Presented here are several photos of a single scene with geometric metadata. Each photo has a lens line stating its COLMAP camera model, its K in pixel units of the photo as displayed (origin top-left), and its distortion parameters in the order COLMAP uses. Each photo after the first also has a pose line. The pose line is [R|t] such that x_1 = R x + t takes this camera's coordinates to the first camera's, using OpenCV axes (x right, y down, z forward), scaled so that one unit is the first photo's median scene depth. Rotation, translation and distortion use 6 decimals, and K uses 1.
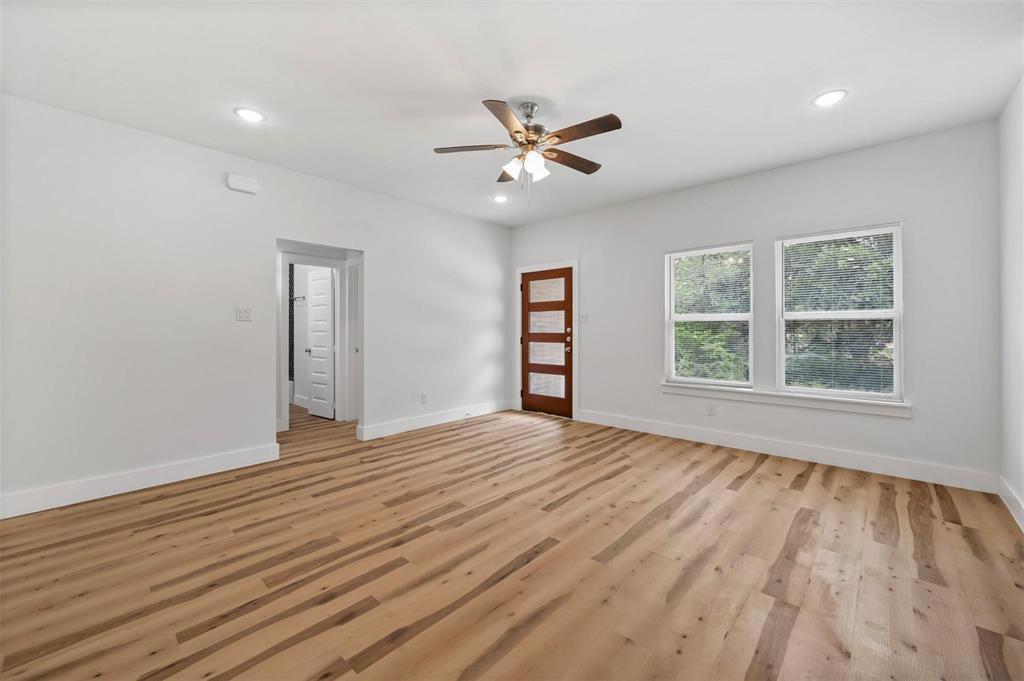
lens RADIAL K [[405.3, 0, 508.0], [0, 405.3, 332.9], [0, 0, 1]] dist [-0.002430, 0.001202]
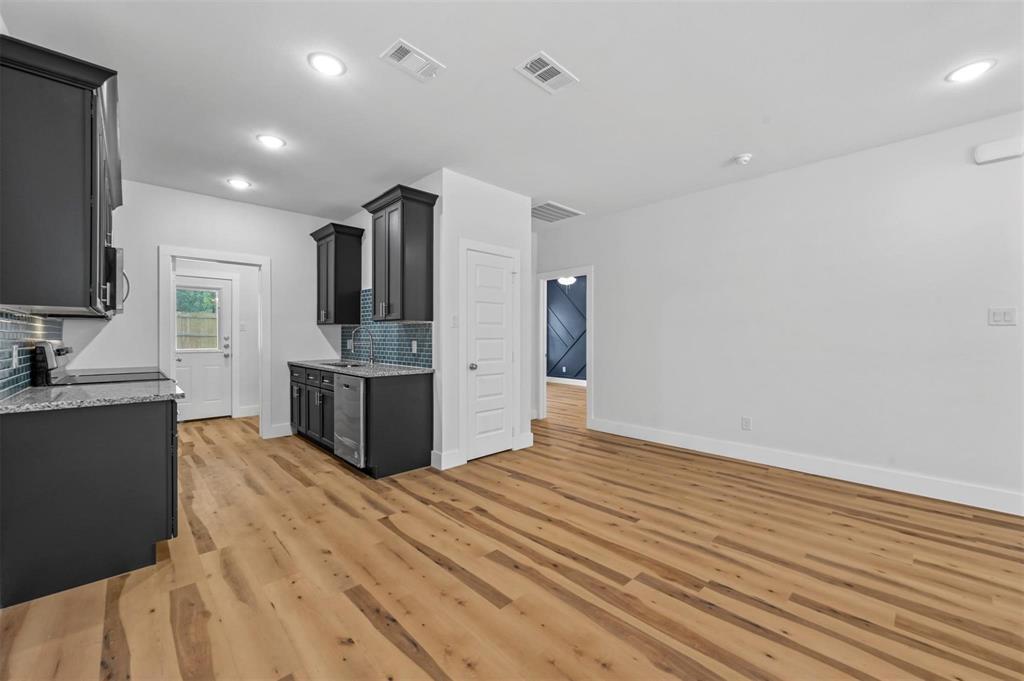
lens RADIAL K [[405.3, 0, 513.4], [0, 405.3, 338.5], [0, 0, 1]] dist [-0.002430, 0.001202]
pose [[-0.059555, 0.008663, -0.998187, 0.221776], [-0.007940, 0.999927, 0.009152, -0.002581], [0.998193, 0.008471, -0.059482, 0.135165]]
